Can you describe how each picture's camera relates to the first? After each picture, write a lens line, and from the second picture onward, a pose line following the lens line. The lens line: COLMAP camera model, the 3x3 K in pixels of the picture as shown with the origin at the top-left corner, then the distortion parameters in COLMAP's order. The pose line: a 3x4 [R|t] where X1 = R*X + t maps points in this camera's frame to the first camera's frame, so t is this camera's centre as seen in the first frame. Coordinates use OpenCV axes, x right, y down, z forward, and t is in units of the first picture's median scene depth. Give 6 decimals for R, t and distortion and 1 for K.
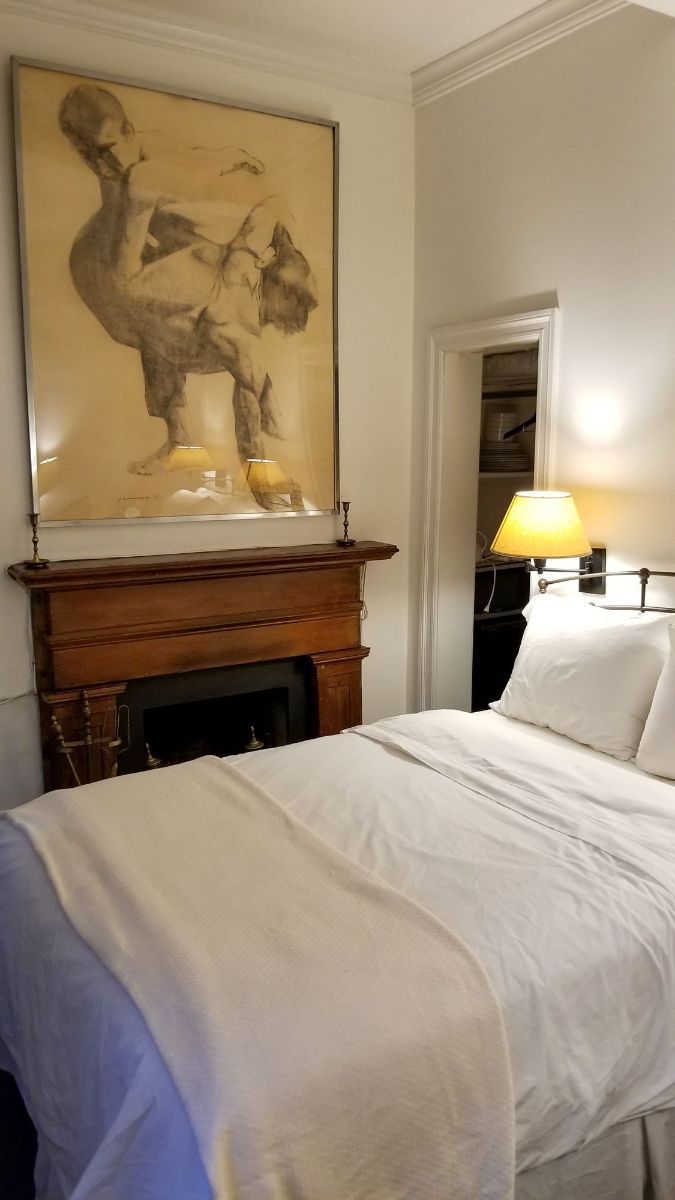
lens RADIAL K [[896.8, 0, 335.5], [0, 896.8, 600.1], [0, 0, 1]] dist [0.013108, 0.002331]
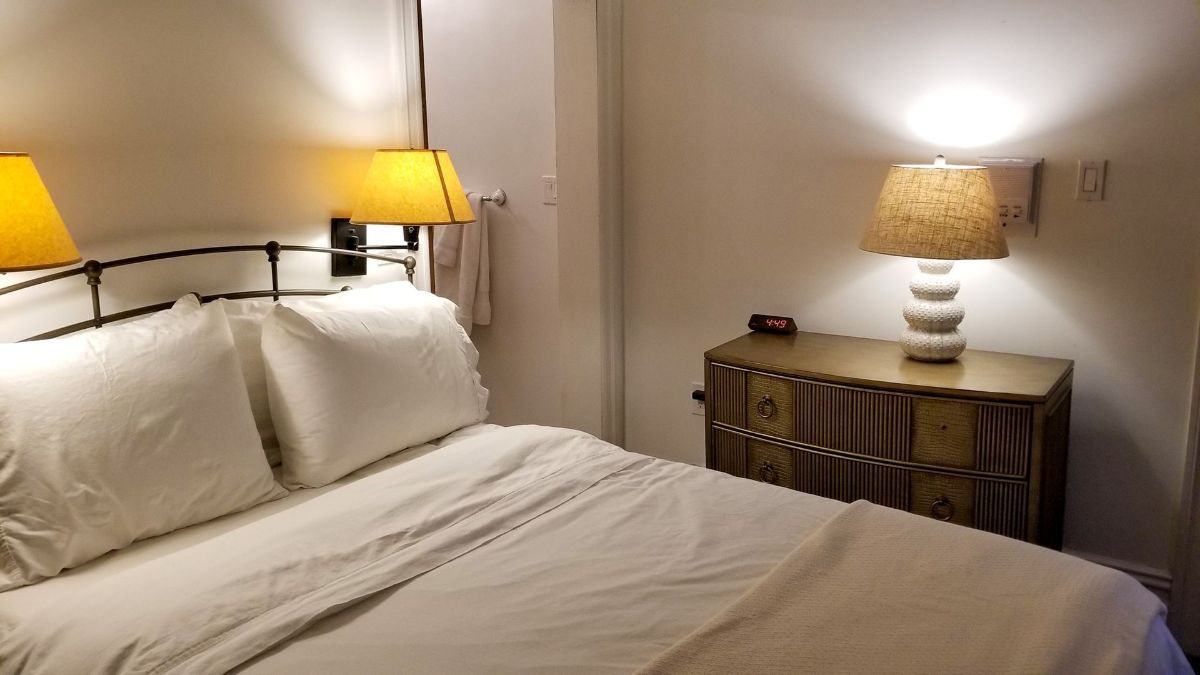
lens RADIAL K [[896.8, 0, 597.5], [0, 896.8, 337.5], [0, 0, 1]] dist [0.013108, 0.002331]
pose [[-0.390635, -0.195924, 0.899454, -0.484030], [0.147627, 0.951109, 0.271291, -0.126855], [-0.908631, 0.238760, -0.342613, 1.073952]]
